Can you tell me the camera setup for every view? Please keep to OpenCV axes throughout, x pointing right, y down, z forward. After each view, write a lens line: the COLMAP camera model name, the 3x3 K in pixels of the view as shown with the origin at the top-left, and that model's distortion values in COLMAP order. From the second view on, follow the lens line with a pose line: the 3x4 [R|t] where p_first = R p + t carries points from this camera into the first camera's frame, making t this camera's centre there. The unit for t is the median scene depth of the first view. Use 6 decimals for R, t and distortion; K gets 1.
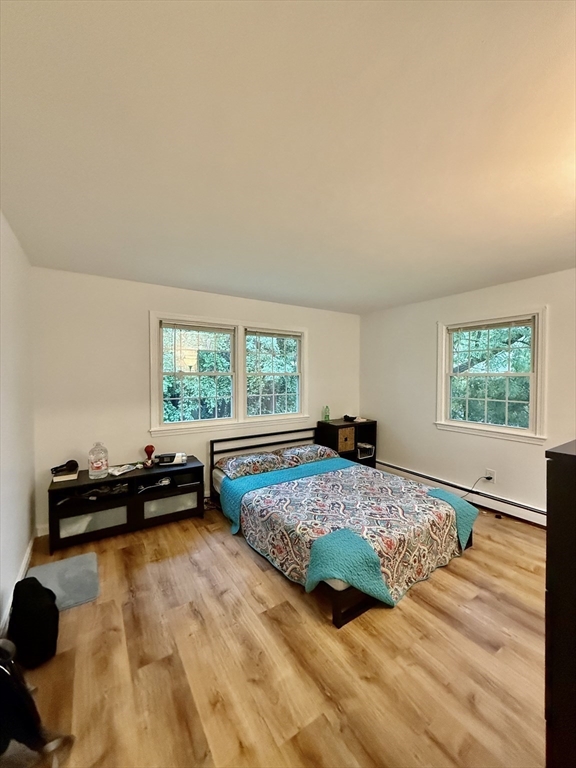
lens RADIAL K [[306.1, 0, 290.2], [0, 306.1, 380.8], [0, 0, 1]] dist [0.001853, -0.000045]
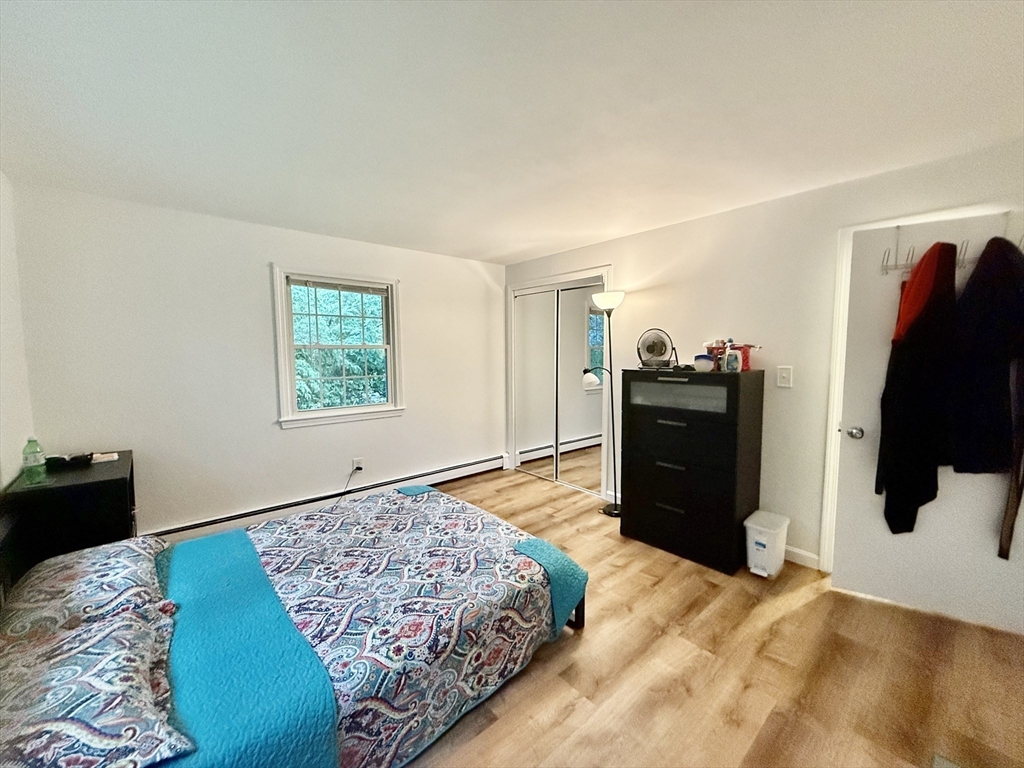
lens RADIAL K [[408.2, 0, 508.3], [0, 408.2, 381.7], [0, 0, 1]] dist [0.001853, -0.000045]
pose [[-0.132473, -0.076824, 0.988205, -0.675053], [0.021845, 0.996523, 0.080399, -0.006821], [-0.990946, 0.032238, -0.130334, 0.966322]]
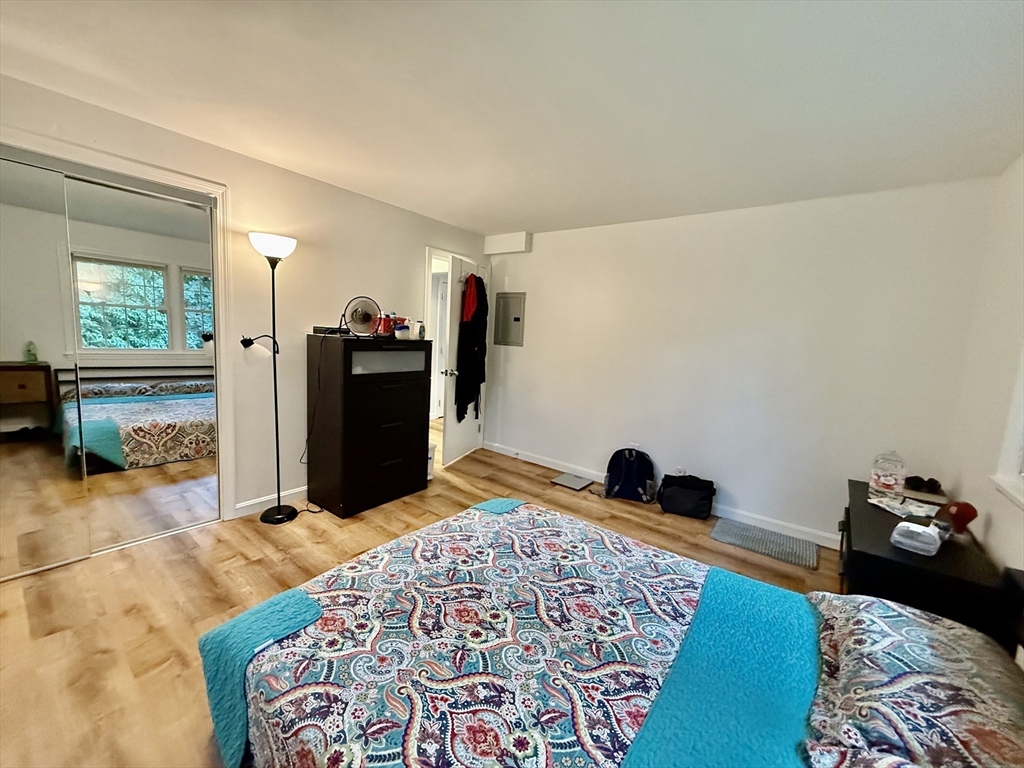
lens RADIAL K [[408.2, 0, 510.4], [0, 408.2, 384.3], [0, 0, 1]] dist [0.001853, -0.000045]
pose [[-0.942642, -0.011221, -0.333617, 0.438567], [-0.060803, 0.988487, 0.138554, 0.005529], [0.328221, 0.150892, -0.932471, 1.655693]]
